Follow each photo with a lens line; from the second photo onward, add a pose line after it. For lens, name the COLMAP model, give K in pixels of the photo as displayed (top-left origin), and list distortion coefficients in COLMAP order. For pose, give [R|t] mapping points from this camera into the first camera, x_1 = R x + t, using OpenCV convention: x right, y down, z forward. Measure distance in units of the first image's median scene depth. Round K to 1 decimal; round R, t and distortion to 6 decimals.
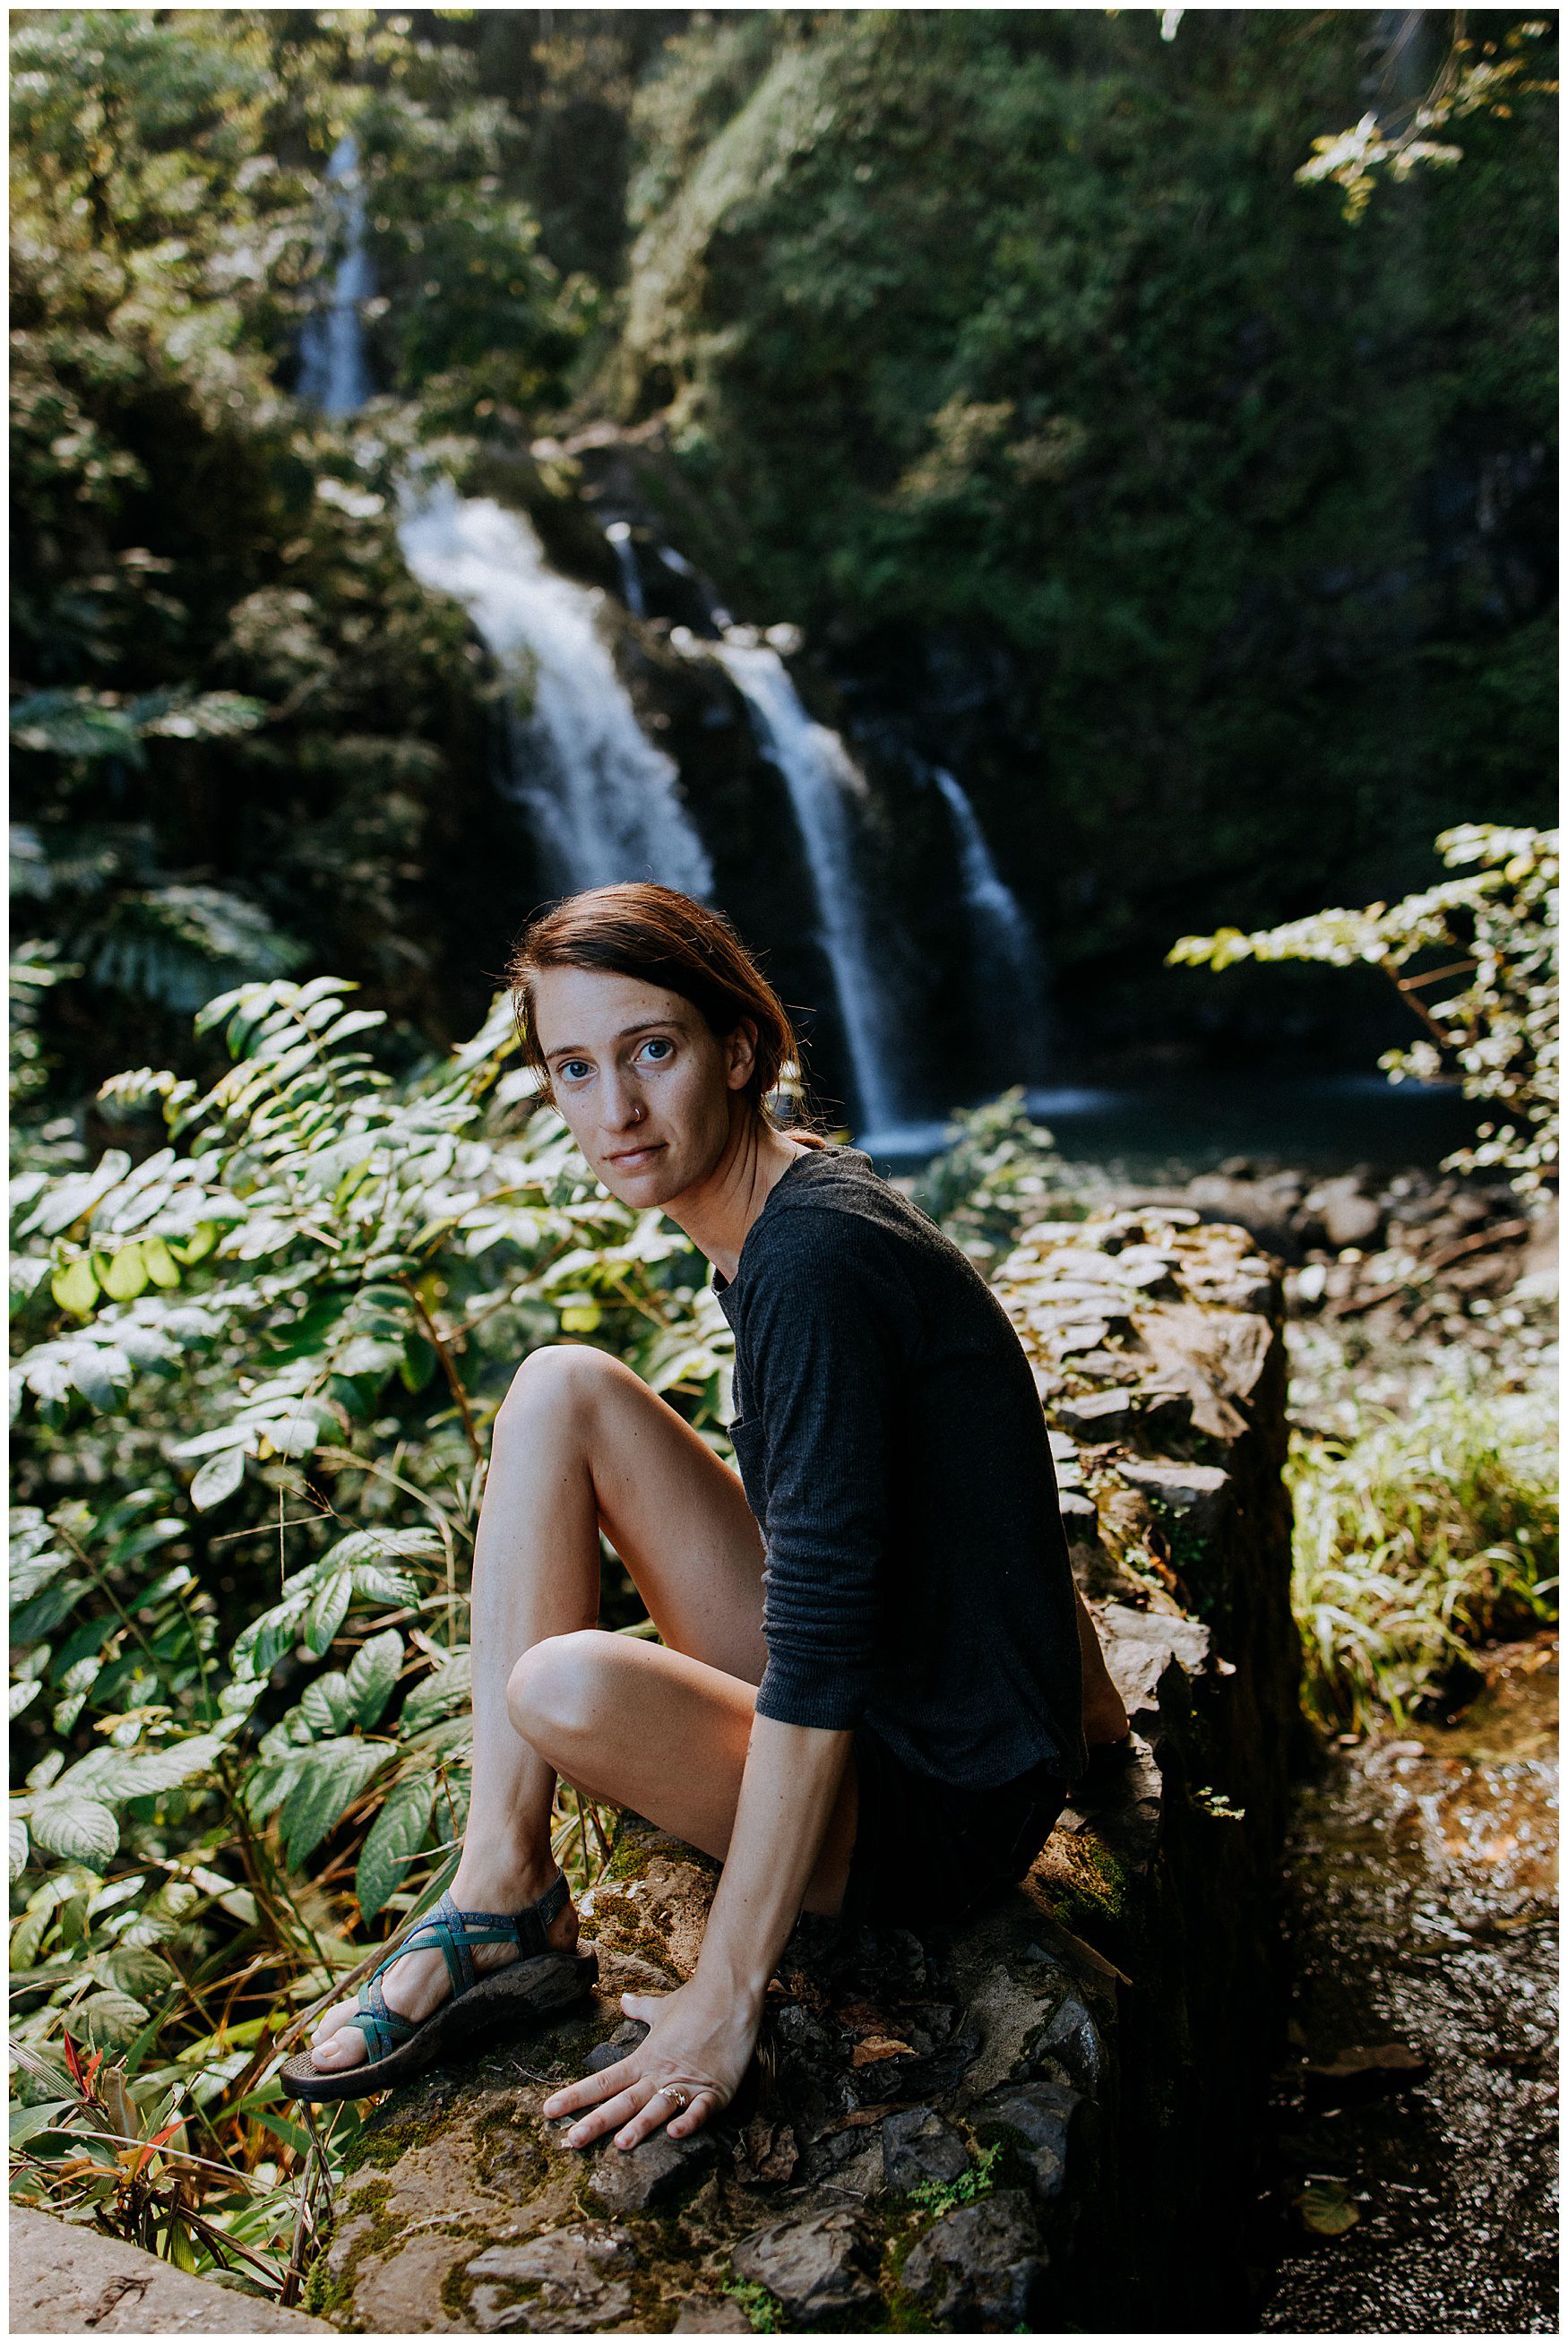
lens RADIAL K [[2330.5, 0, 784.0], [0, 2330.5, 1171.5], [0, 0, 1]] dist [0.006544, 0.003354]
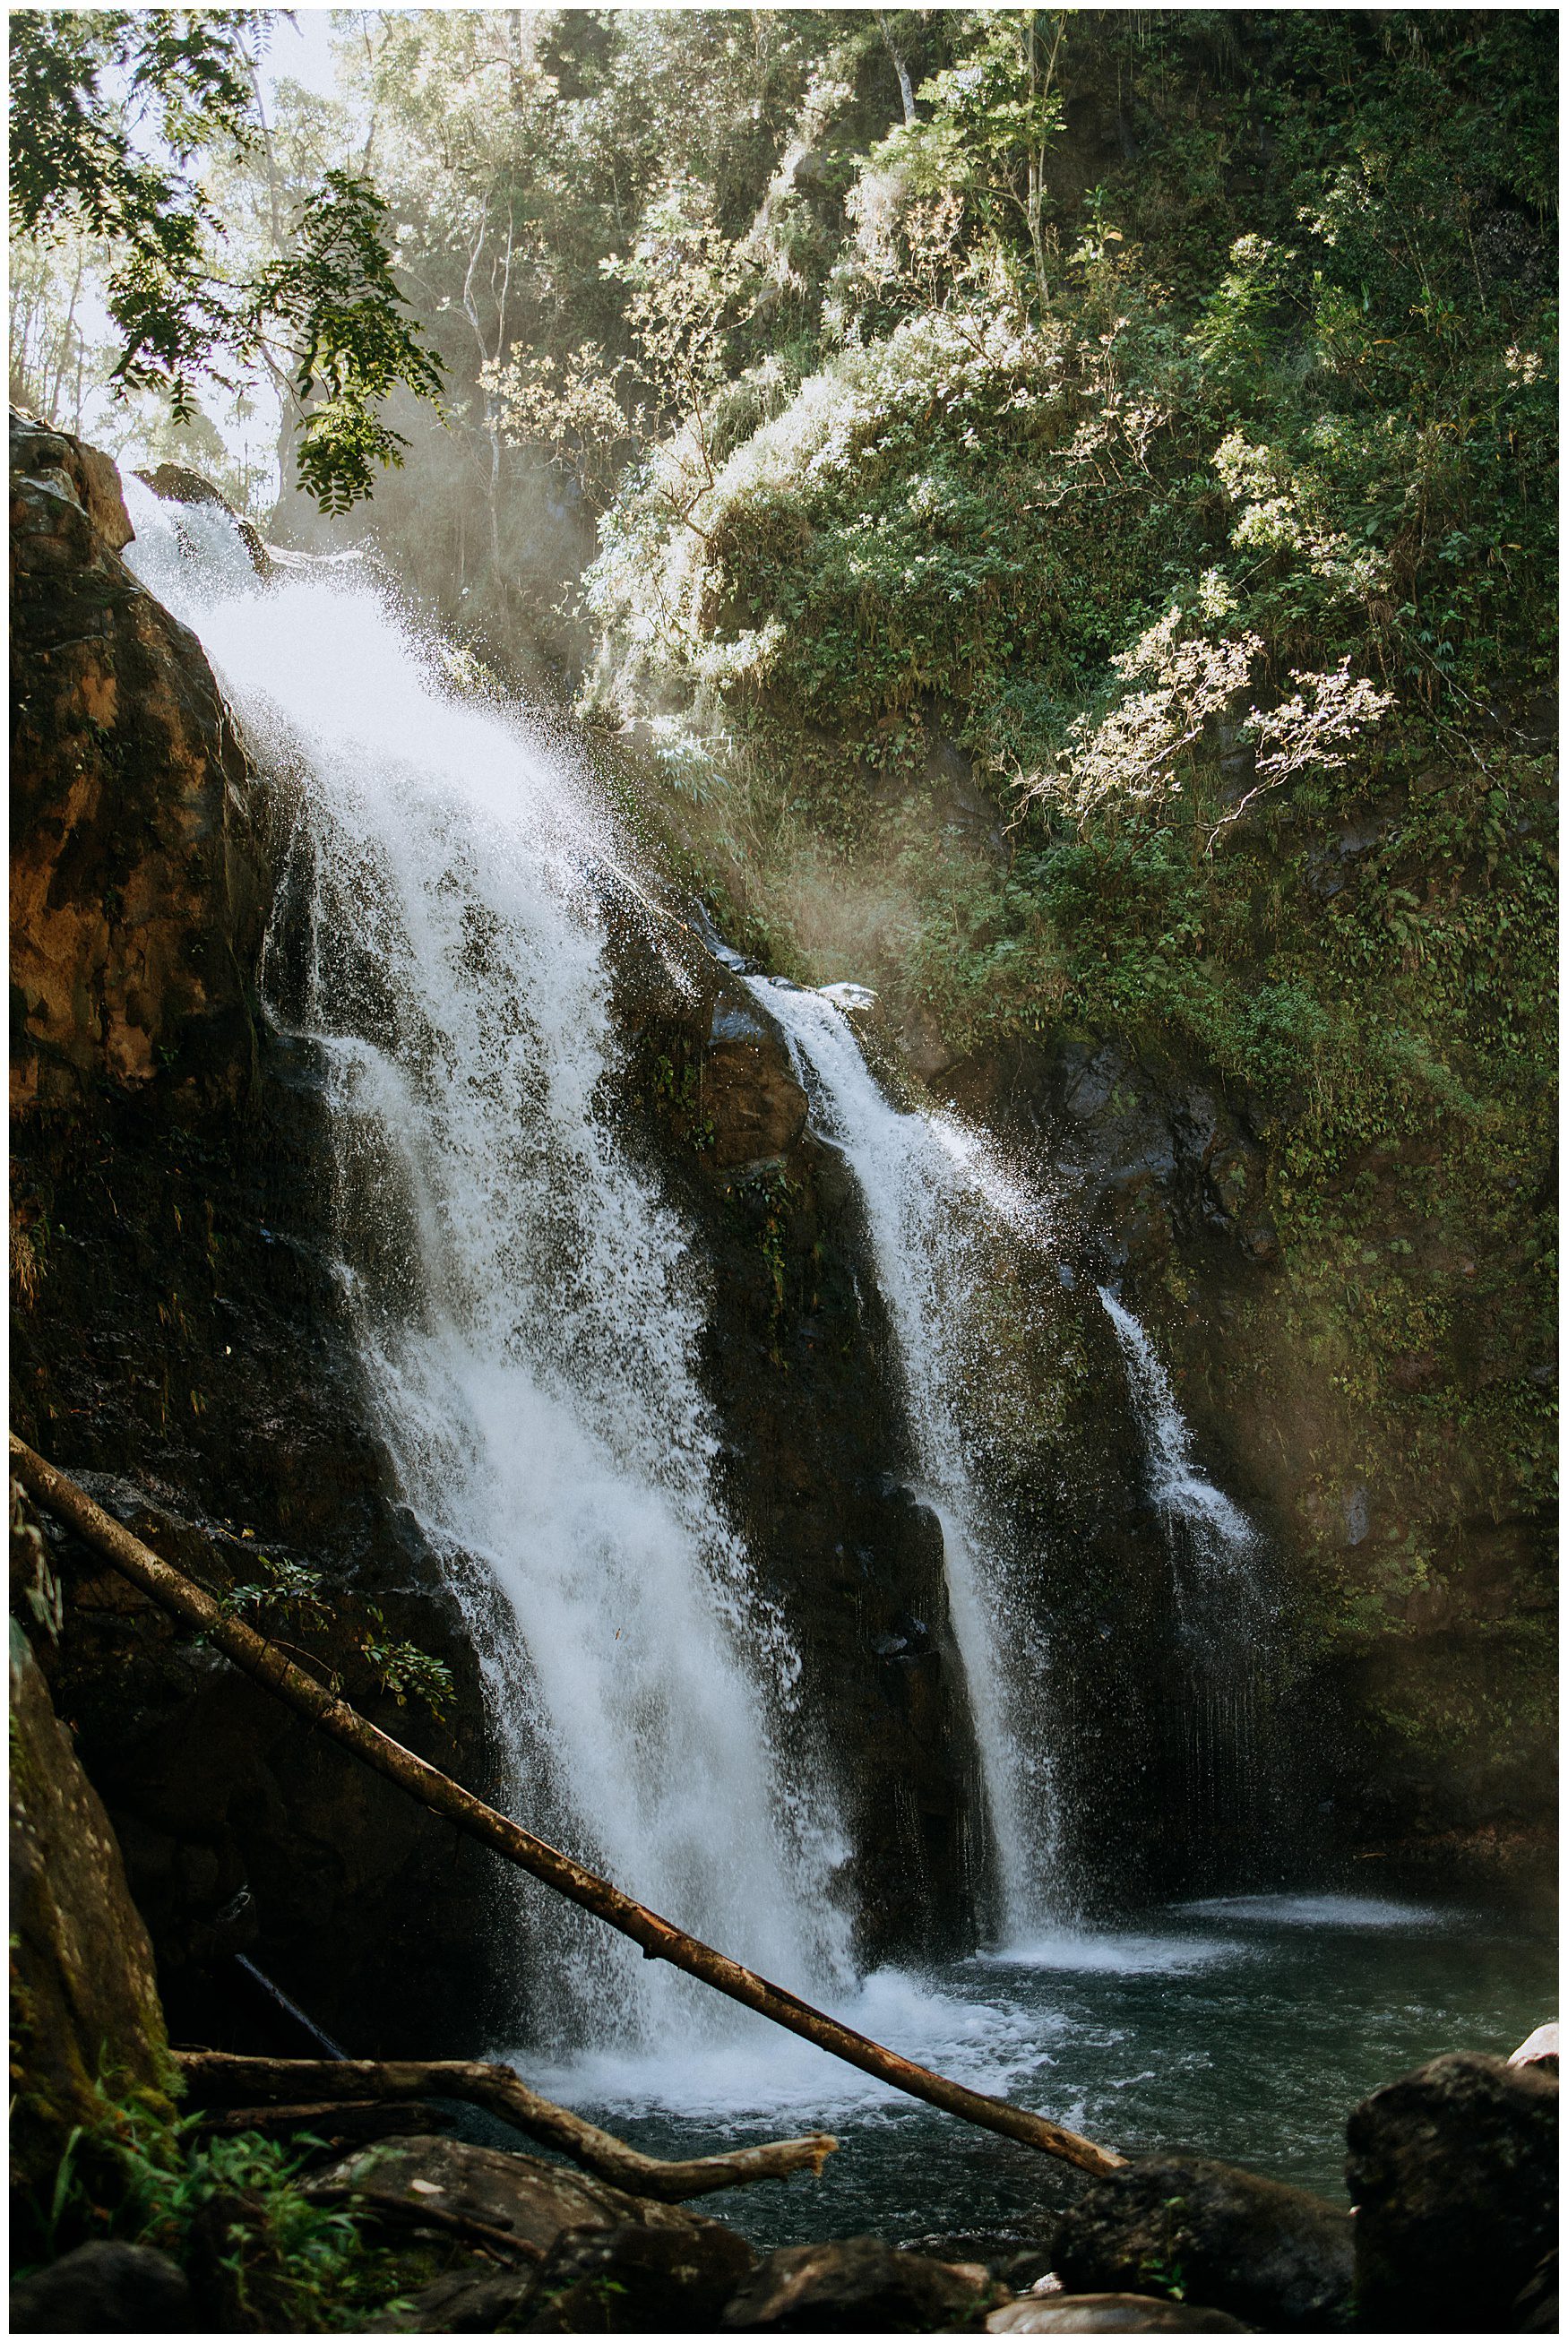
lens RADIAL K [[2292.1, 0, 784.0], [0, 2292.1, 1171.5], [0, 0, 1]] dist [0.010693, -0.001206]
pose [[0.995468, 0.078230, 0.054070, -0.039274], [-0.051035, 0.919237, -0.390383, 0.022092], [-0.080243, 0.385854, 0.919063, 0.507937]]
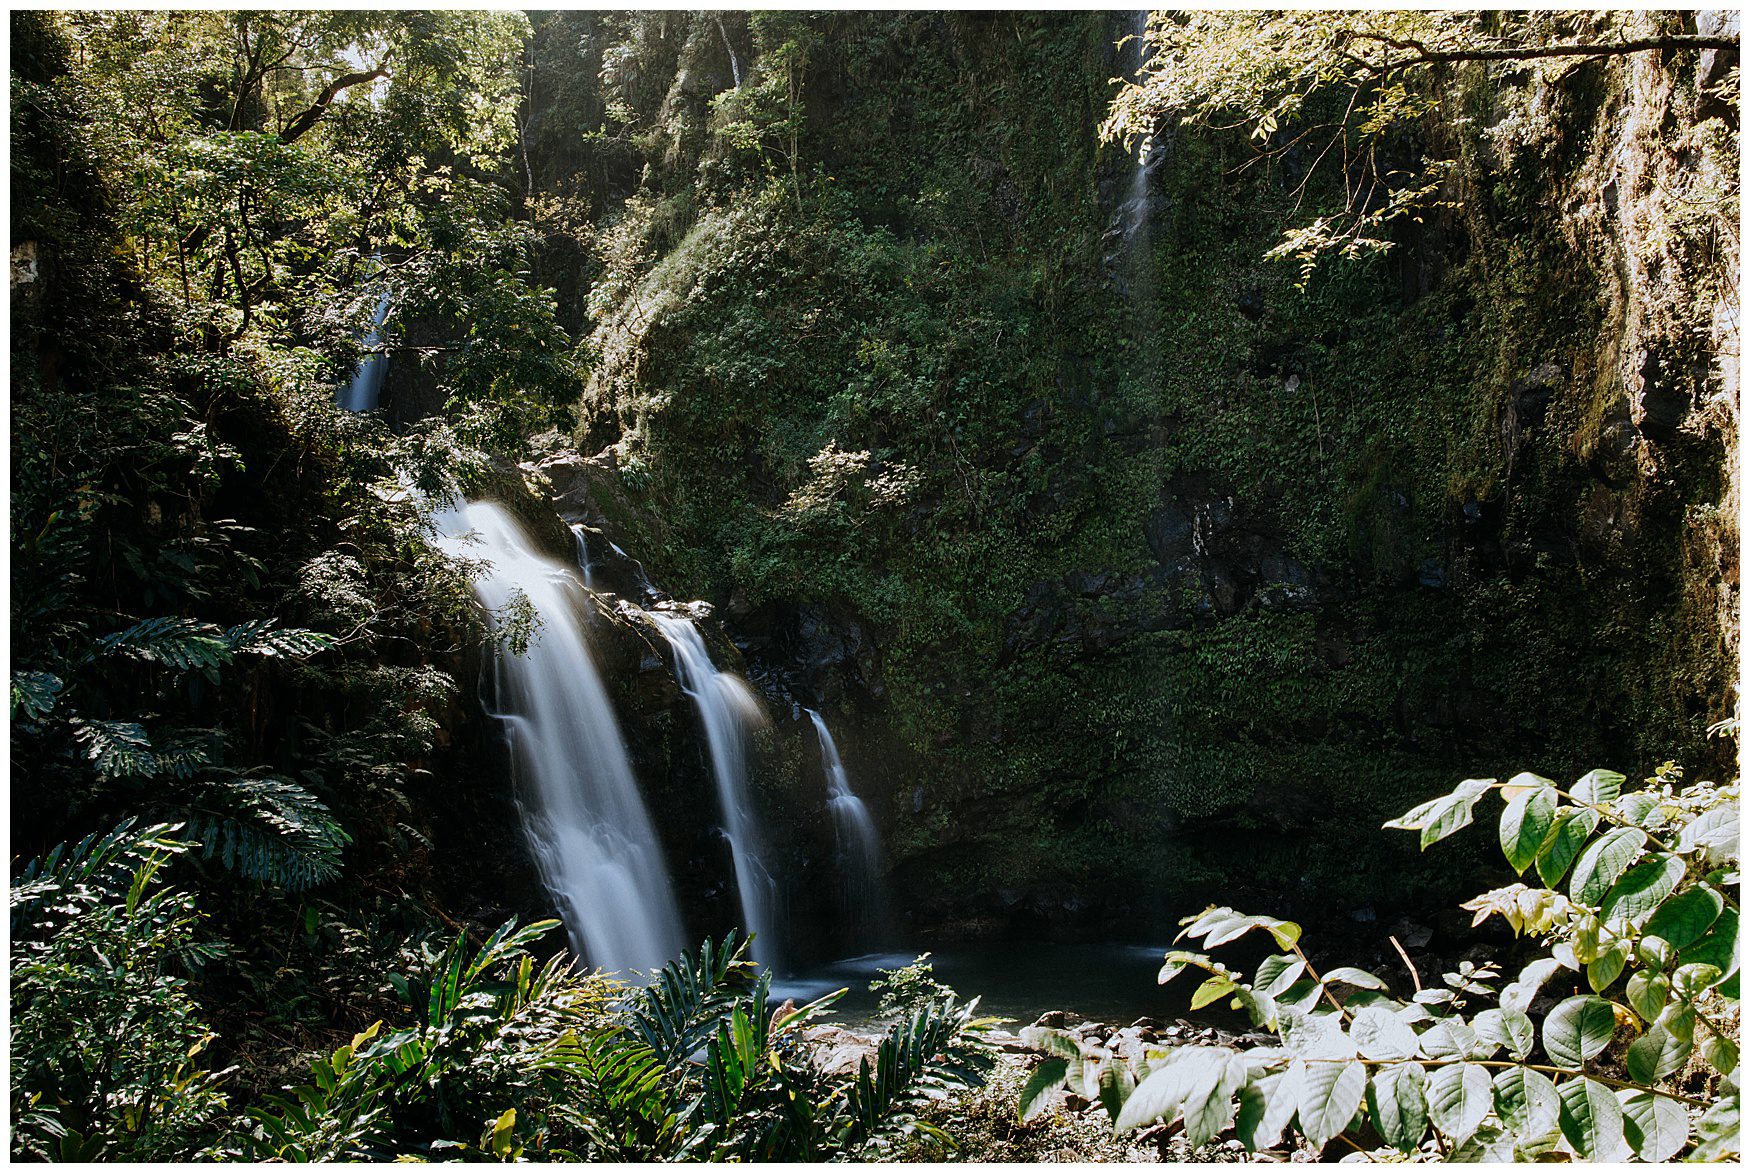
lens RADIAL K [[1711.9, 0, 875.0], [0, 1711.9, 586.5], [0, 0, 1]] dist [0.010693, -0.001206]
pose [[0.990441, 0.038482, 0.132459, -0.030041], [-0.005122, 0.969894, -0.243474, -0.000422], [-0.137841, 0.240468, 0.960820, 0.031317]]
